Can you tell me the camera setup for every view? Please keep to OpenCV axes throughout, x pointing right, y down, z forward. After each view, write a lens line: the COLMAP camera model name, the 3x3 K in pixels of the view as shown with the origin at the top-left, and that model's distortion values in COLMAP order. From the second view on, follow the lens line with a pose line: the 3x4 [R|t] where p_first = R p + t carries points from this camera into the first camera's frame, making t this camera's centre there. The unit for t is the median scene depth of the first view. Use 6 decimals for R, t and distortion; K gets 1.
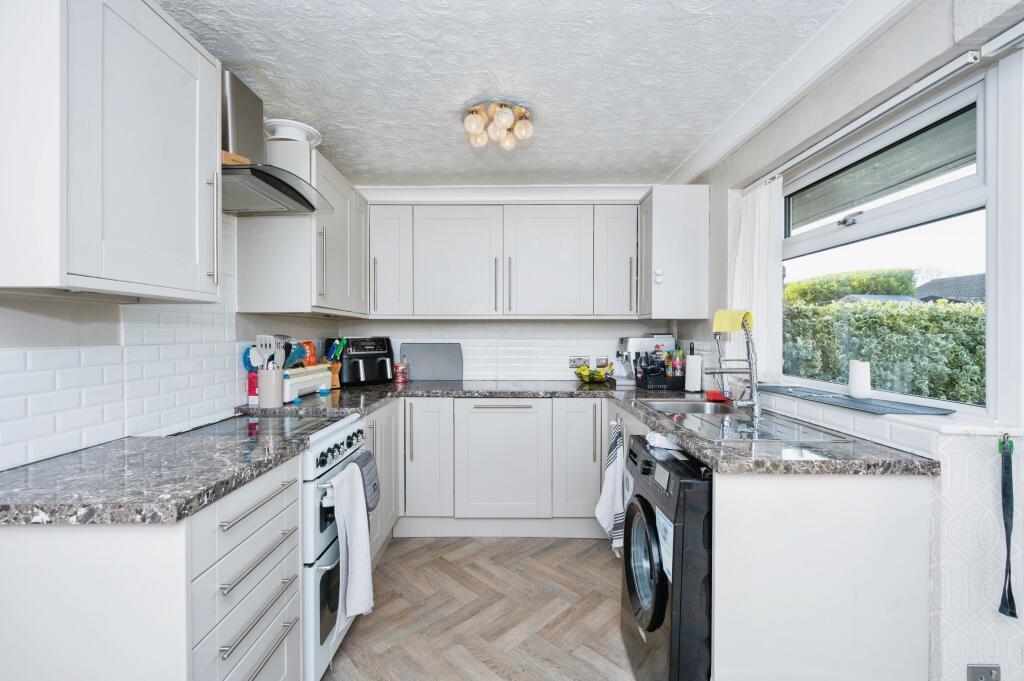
lens RADIAL K [[453.1, 0, 508.2], [0, 453.1, 338.7], [0, 0, 1]] dist [-0.001249, -0.000511]
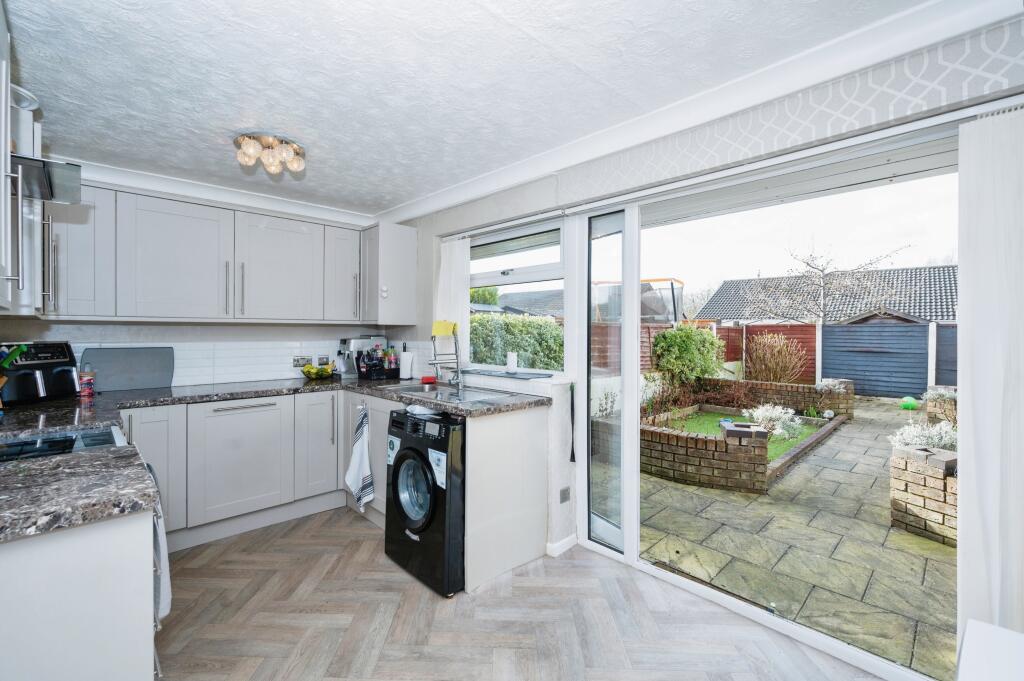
lens RADIAL K [[447.5, 0, 512.0], [0, 447.5, 340.5], [0, 0, 1]] dist [0.000503, -0.000121]
pose [[0.710734, -0.013752, 0.703326, -0.291639], [0.005600, 0.999888, 0.013891, -0.013526], [-0.703438, -0.005934, 0.710731, -0.161531]]
